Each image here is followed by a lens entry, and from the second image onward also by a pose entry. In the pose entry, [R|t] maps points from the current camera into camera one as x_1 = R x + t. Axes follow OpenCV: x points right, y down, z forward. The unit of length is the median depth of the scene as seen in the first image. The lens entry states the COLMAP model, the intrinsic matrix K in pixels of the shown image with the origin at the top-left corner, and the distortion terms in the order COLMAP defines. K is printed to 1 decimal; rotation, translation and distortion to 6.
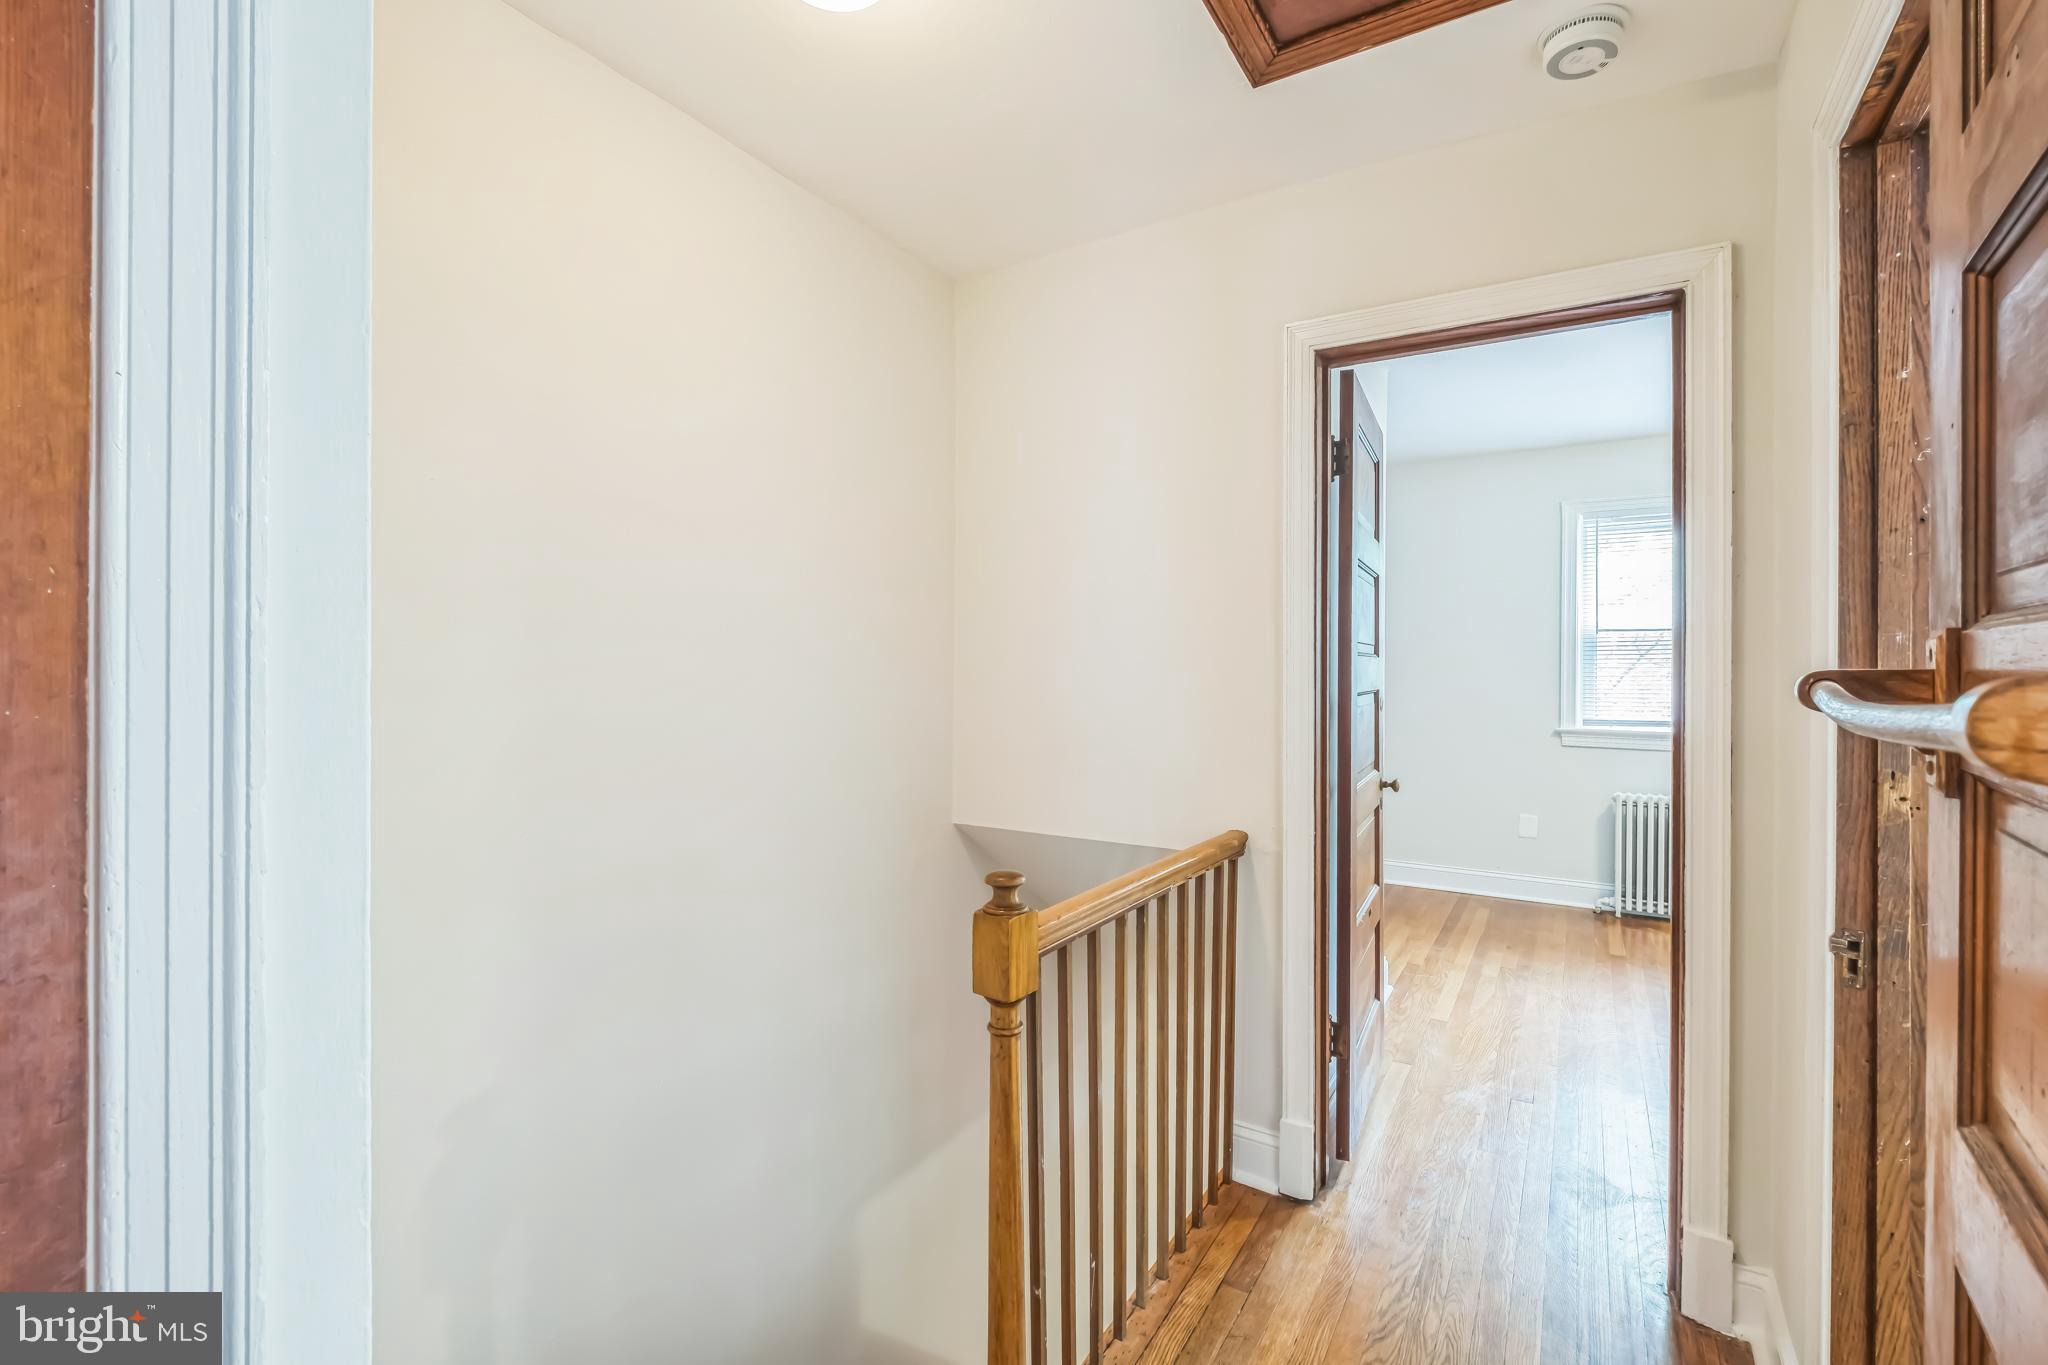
lens RADIAL K [[907.0, 0, 1030.6], [0, 907.0, 673.4], [0, 0, 1]] dist [0.003711, -0.005958]
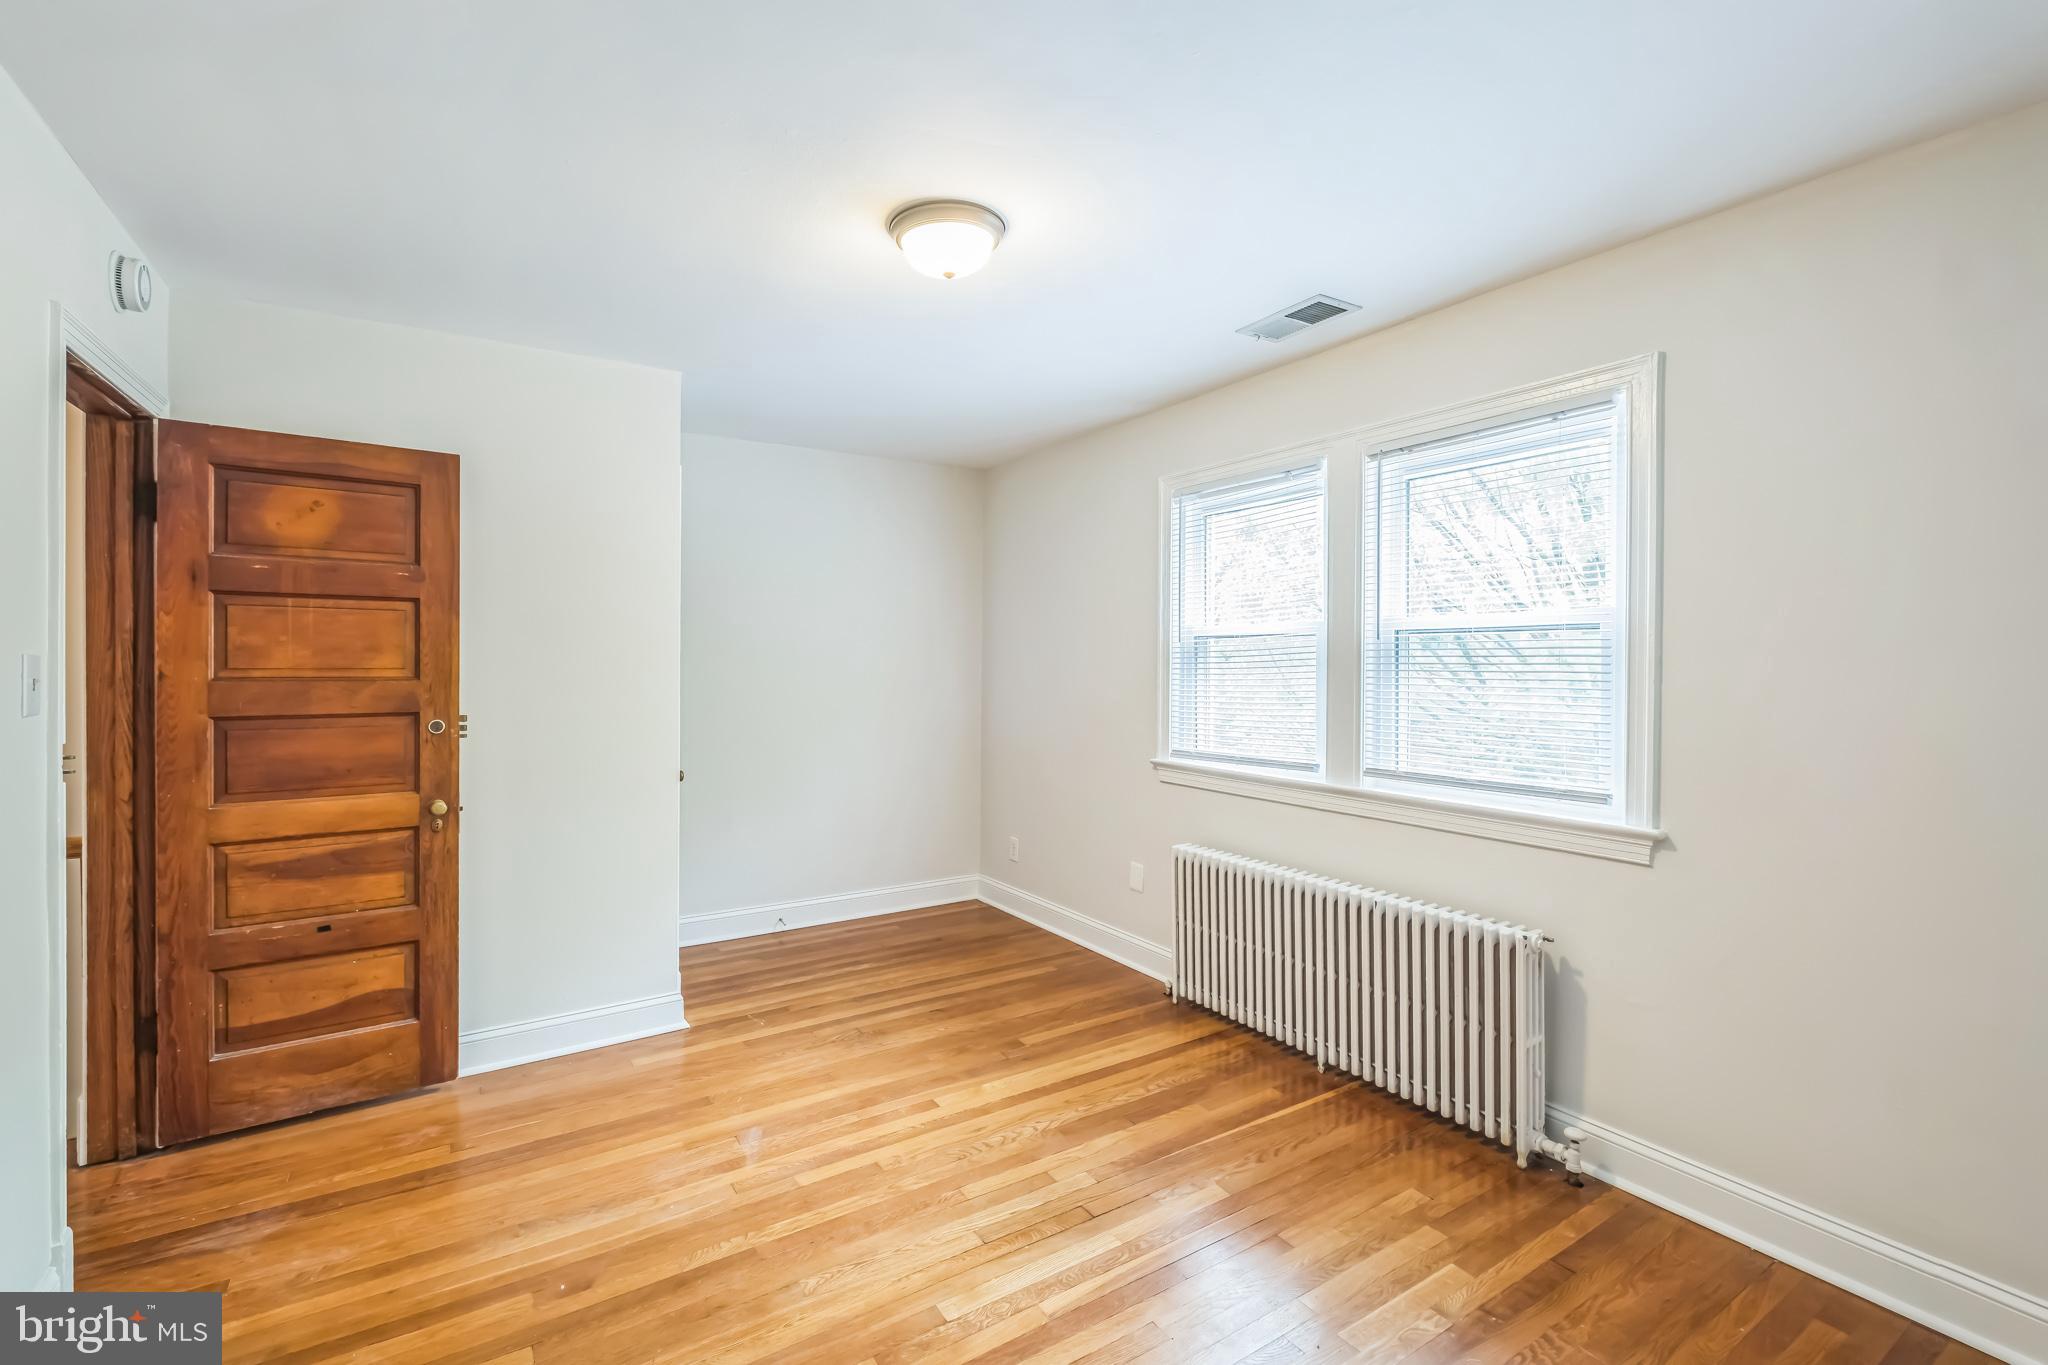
lens RADIAL K [[907.0, 0, 1005.4], [0, 907.0, 666.8], [0, 0, 1]] dist [0.003711, -0.005958]
pose [[0.878118, 0.014213, -0.478234, 0.851845], [-0.019542, 0.999790, -0.006169, -0.014036], [0.478045, 0.014763, 0.878211, 0.230601]]
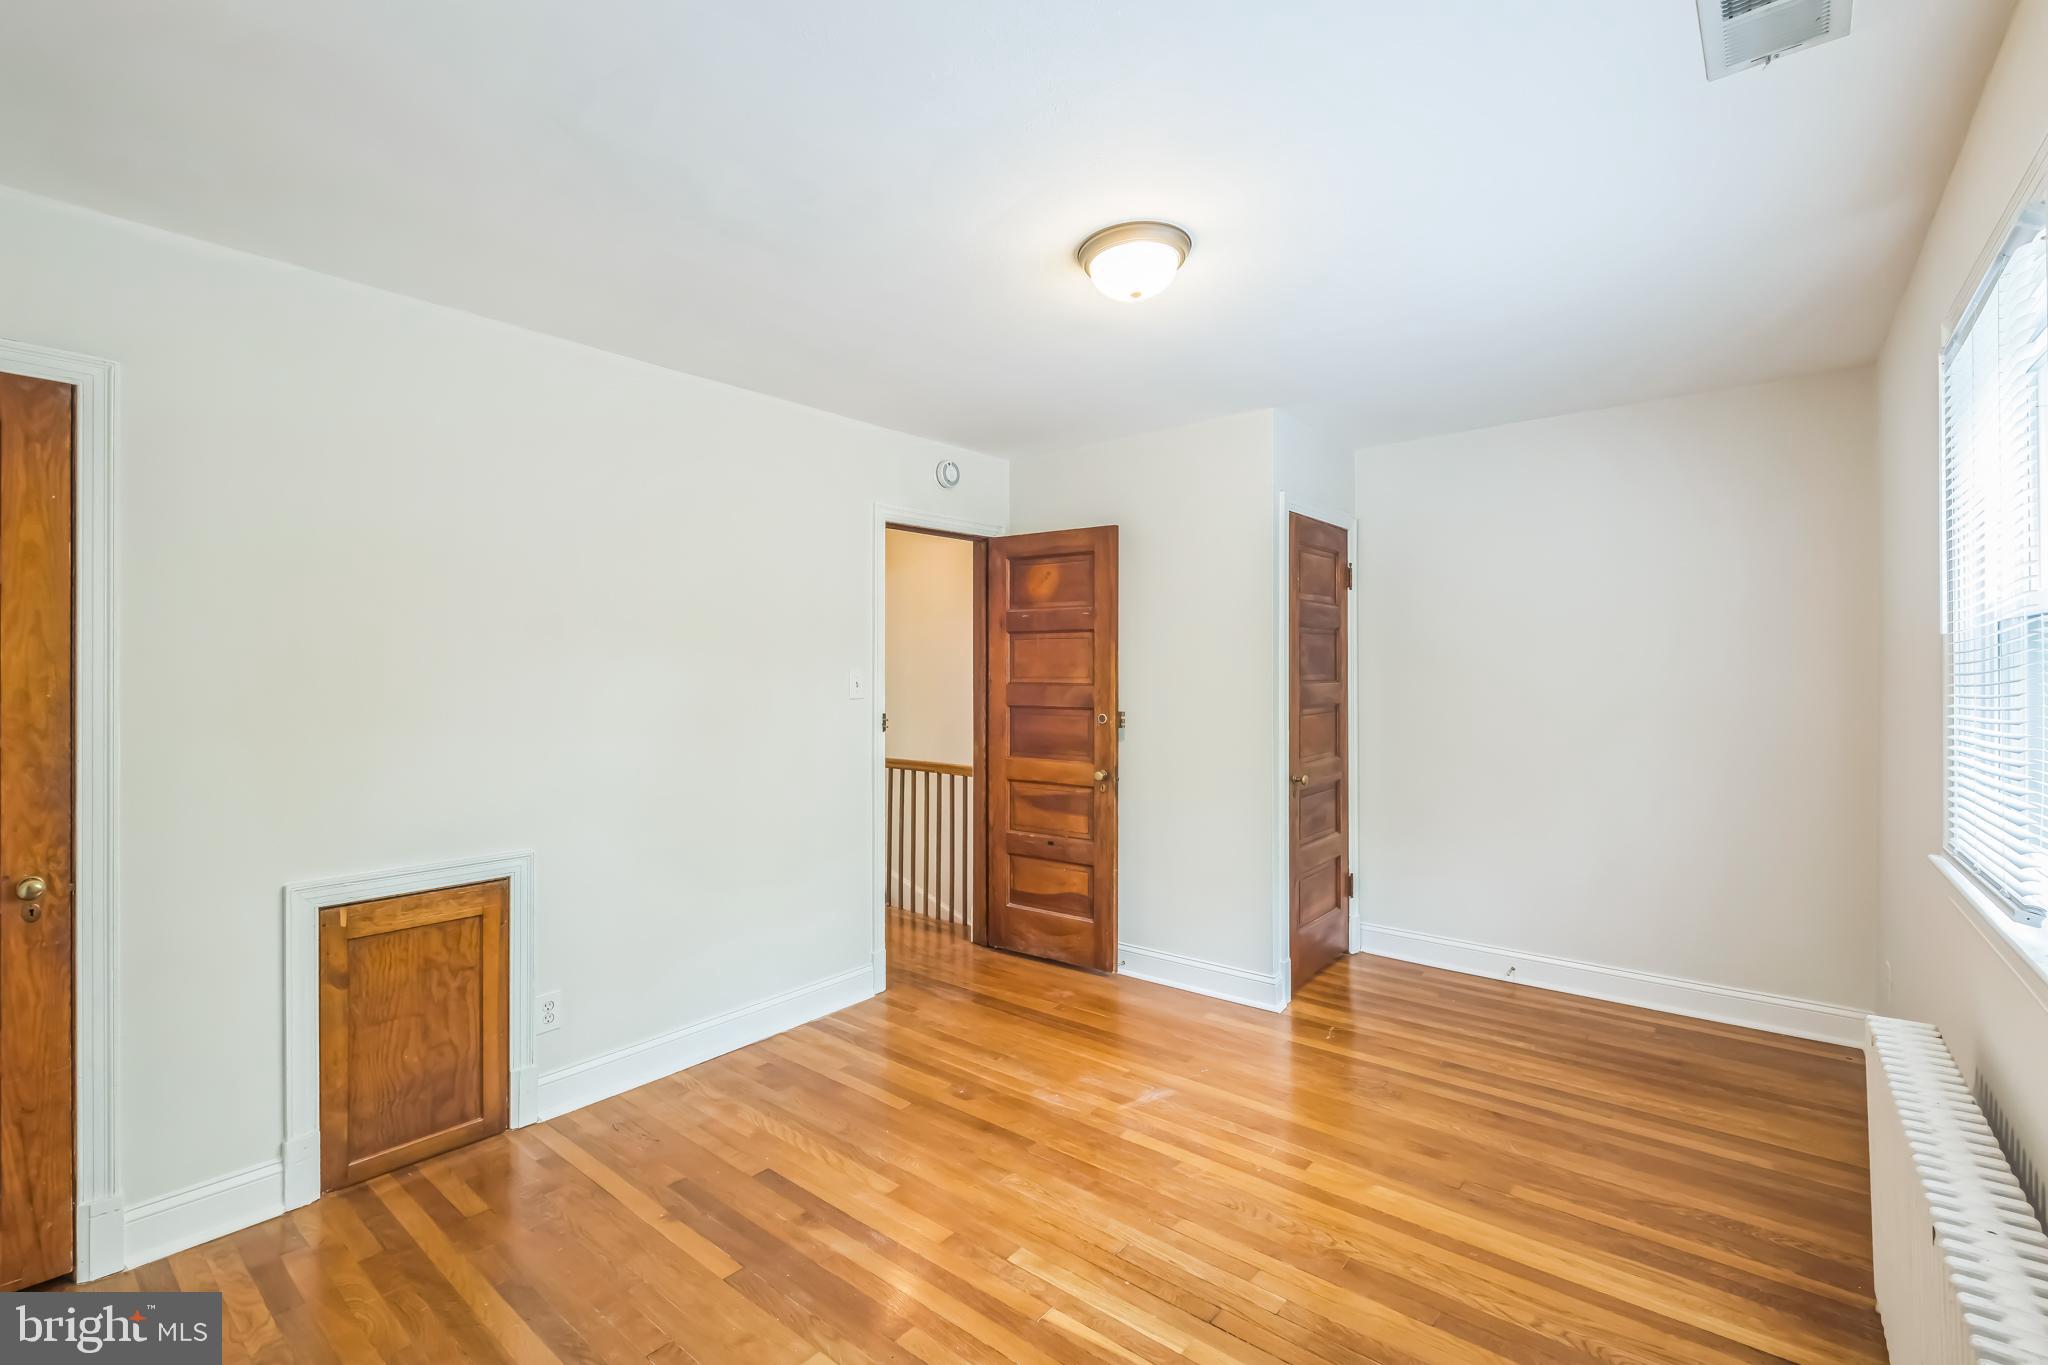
lens RADIAL K [[907.0, 0, 1028.5], [0, 907.0, 666.2], [0, 0, 1]] dist [0.003711, -0.005958]
pose [[-0.190431, 0.005346, -0.981686, 1.080160], [-0.014539, 0.999860, 0.008266, -0.025905], [0.981593, 0.015847, -0.190327, 0.663410]]
